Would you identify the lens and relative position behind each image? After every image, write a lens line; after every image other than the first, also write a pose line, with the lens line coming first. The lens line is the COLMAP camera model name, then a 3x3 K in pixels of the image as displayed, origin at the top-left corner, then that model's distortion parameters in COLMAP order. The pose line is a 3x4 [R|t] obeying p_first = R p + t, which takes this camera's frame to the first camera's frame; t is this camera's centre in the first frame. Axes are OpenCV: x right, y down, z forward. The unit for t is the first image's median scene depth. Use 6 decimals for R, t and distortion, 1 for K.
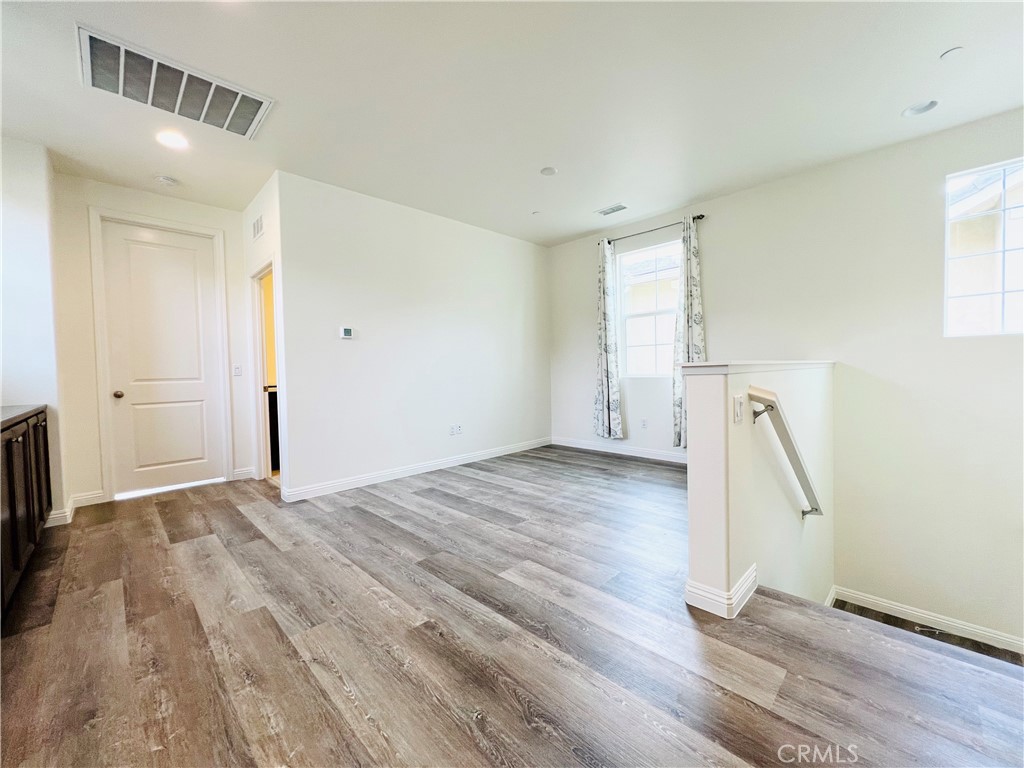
lens RADIAL K [[411.4, 0, 512.0], [0, 411.4, 384.0], [0, 0, 1]] dist [-0.003680, -0.000098]
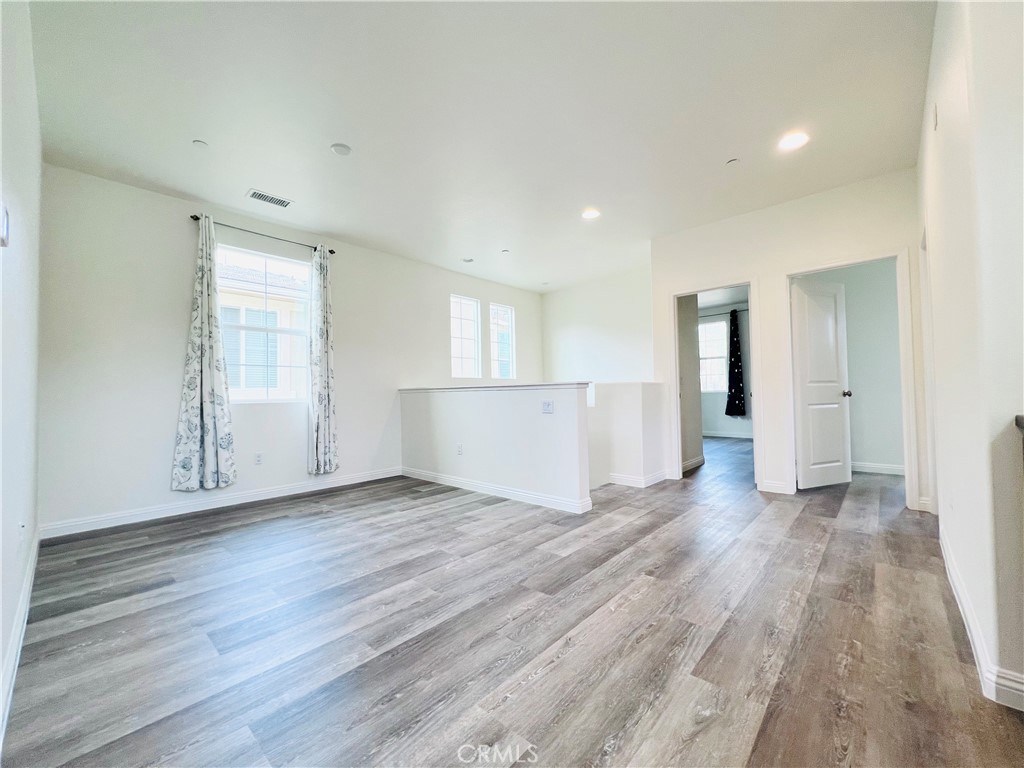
lens RADIAL K [[410.1, 0, 512.0], [0, 410.1, 384.0], [0, 0, 1]] dist [-0.002216, -0.000211]
pose [[-0.052497, 0.047457, 0.997493, -1.064510], [0.053499, 0.997569, -0.044645, 0.019717], [-0.997187, 0.051022, -0.054908, 1.050324]]
